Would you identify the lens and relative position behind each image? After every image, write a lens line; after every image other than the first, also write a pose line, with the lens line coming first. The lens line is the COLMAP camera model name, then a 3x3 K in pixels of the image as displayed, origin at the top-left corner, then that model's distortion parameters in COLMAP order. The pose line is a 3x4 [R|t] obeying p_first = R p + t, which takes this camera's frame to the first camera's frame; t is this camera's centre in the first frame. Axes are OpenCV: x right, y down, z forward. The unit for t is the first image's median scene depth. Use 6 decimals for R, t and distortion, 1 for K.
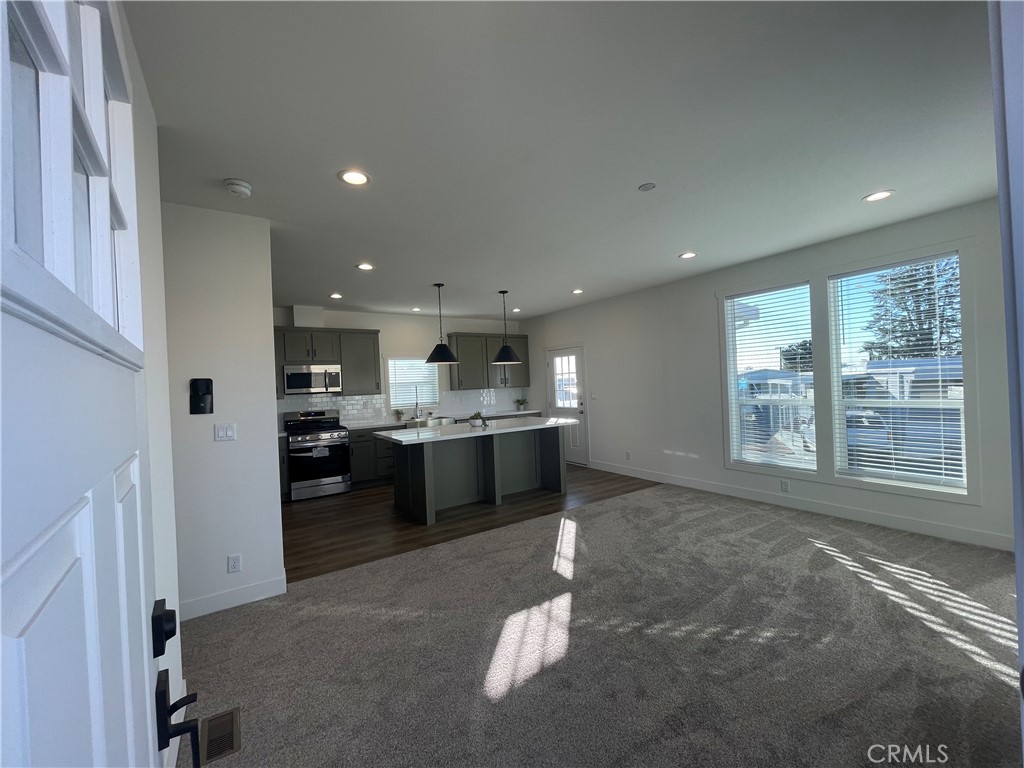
lens RADIAL K [[414.9, 0, 510.6], [0, 414.9, 383.8], [0, 0, 1]] dist [0.001097, -0.000199]
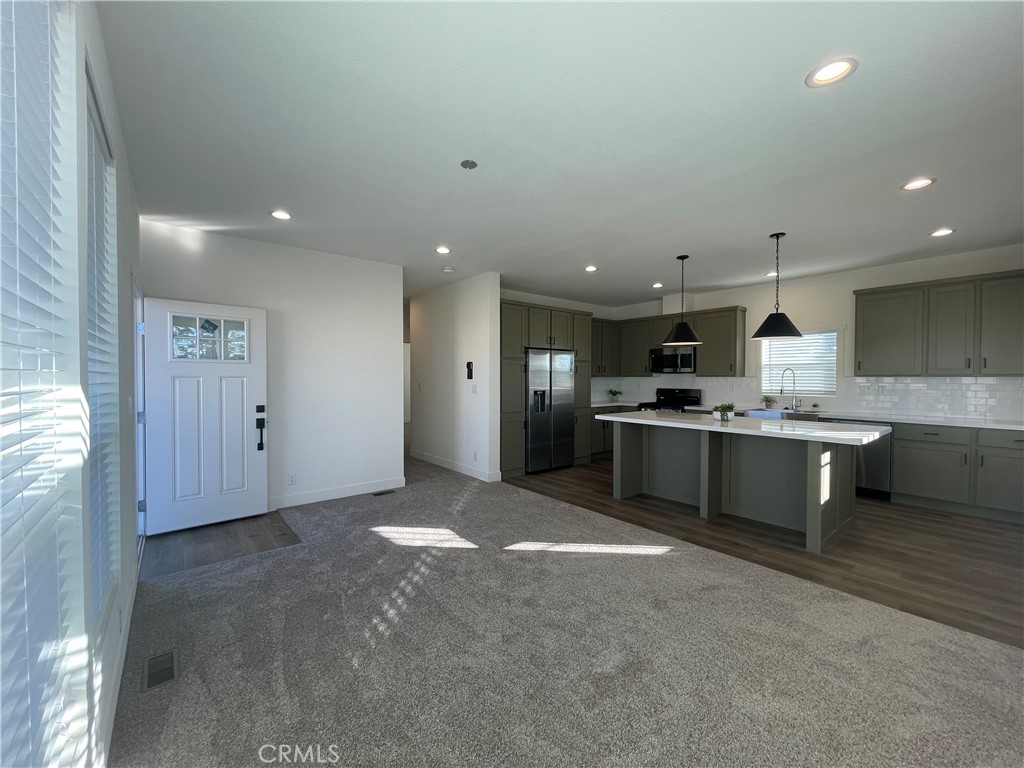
lens RADIAL K [[414.9, 0, 510.6], [0, 414.9, 383.8], [0, 0, 1]] dist [0.001097, -0.000199]
pose [[0.096096, 0.059269, -0.993606, 0.600495], [-0.005052, 0.998242, 0.059057, -0.011718], [0.995359, -0.000655, 0.096227, 0.458064]]
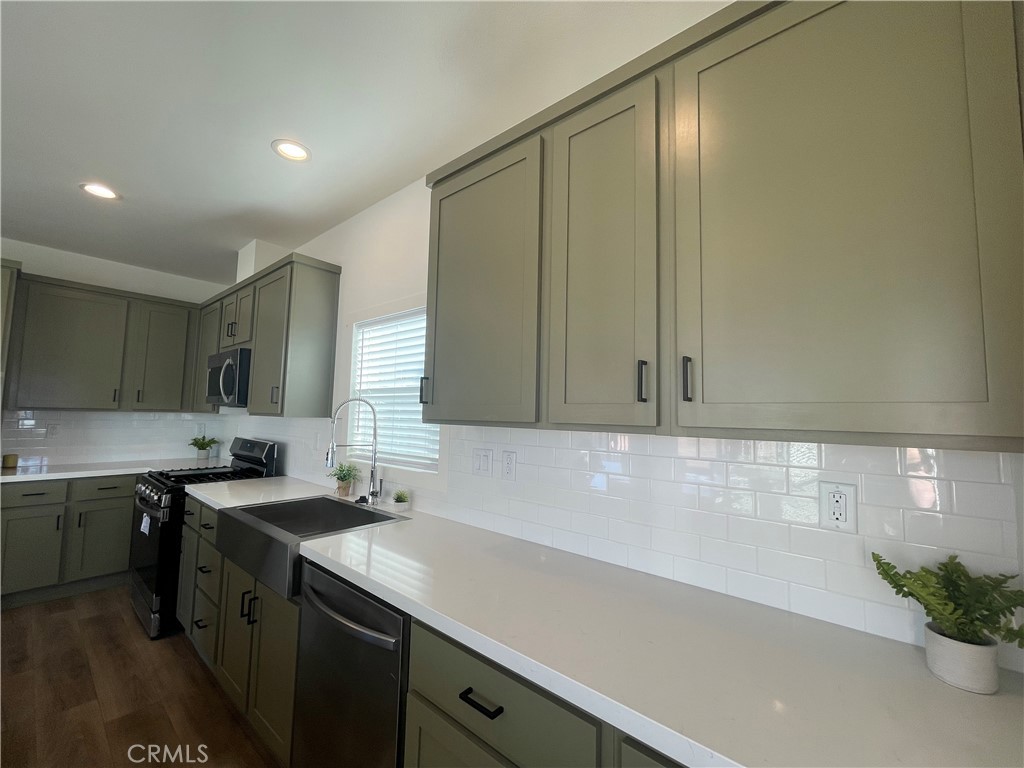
lens RADIAL K [[414.9, 0, 510.6], [0, 414.9, 383.8], [0, 0, 1]] dist [0.001097, -0.000199]
pose [[0.270291, -0.022252, -0.962521, 0.125419], [-0.037259, 0.998742, -0.033552, -0.001006], [0.962057, 0.044932, 0.269122, 1.200984]]
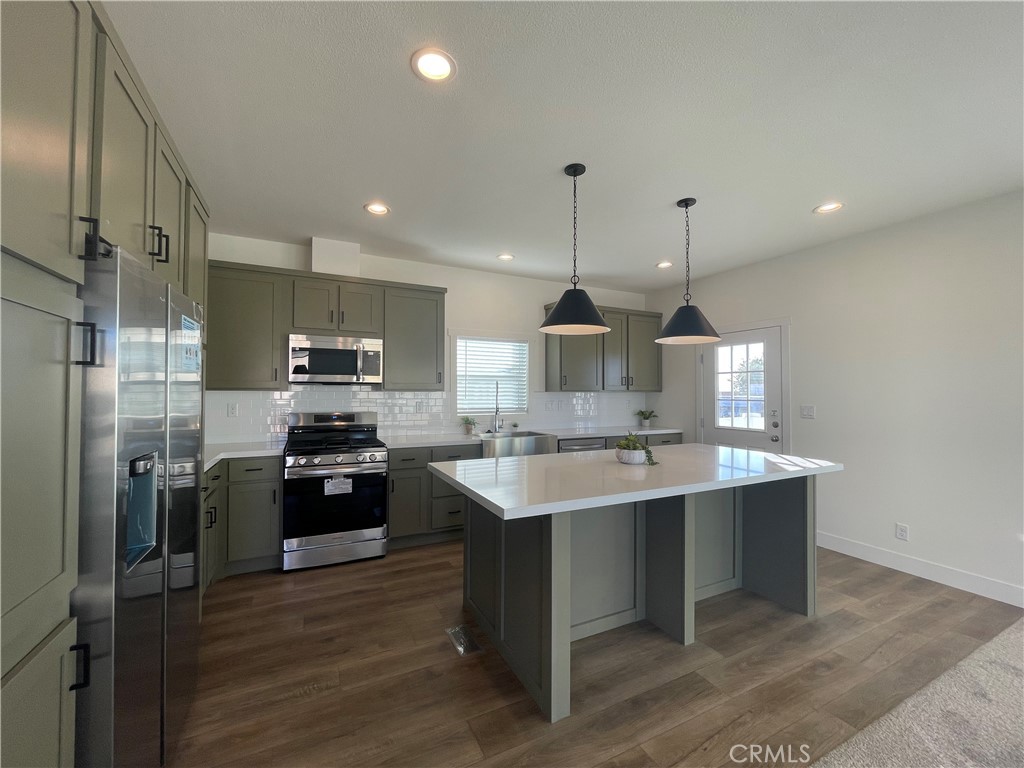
lens RADIAL K [[414.9, 0, 510.6], [0, 414.9, 383.8], [0, 0, 1]] dist [0.001097, -0.000199]
pose [[0.991104, 0.046351, -0.124756, -0.149631], [-0.048395, 0.998738, -0.013395, 0.019143], [0.123978, 0.019313, 0.992097, 0.434742]]
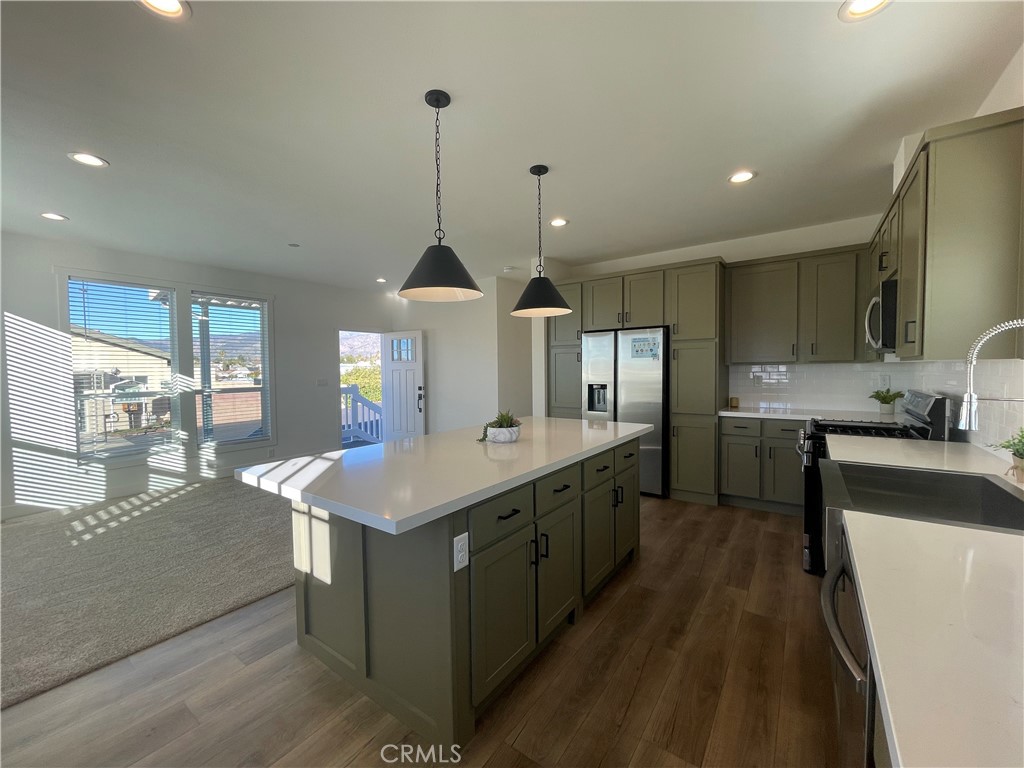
lens RADIAL K [[414.9, 0, 510.6], [0, 414.9, 383.8], [0, 0, 1]] dist [0.001097, -0.000199]
pose [[-0.935478, 0.068612, -0.346660, 0.061174], [0.054084, 0.997211, 0.051422, 0.012081], [0.349221, 0.029355, -0.936580, 1.282180]]
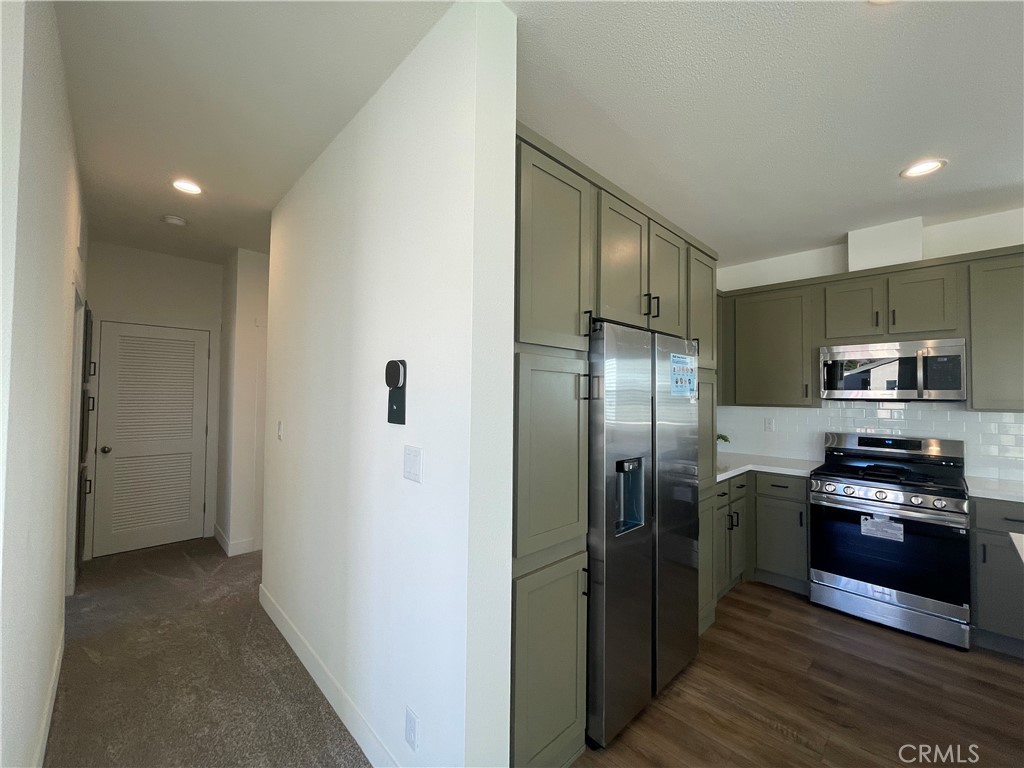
lens RADIAL K [[414.9, 0, 510.6], [0, 414.9, 383.8], [0, 0, 1]] dist [0.001097, -0.000199]
pose [[0.185923, 0.021427, -0.982331, -0.078694], [-0.019504, 0.999646, 0.018113, 0.002897], [0.982371, 0.015792, 0.186275, 0.477844]]
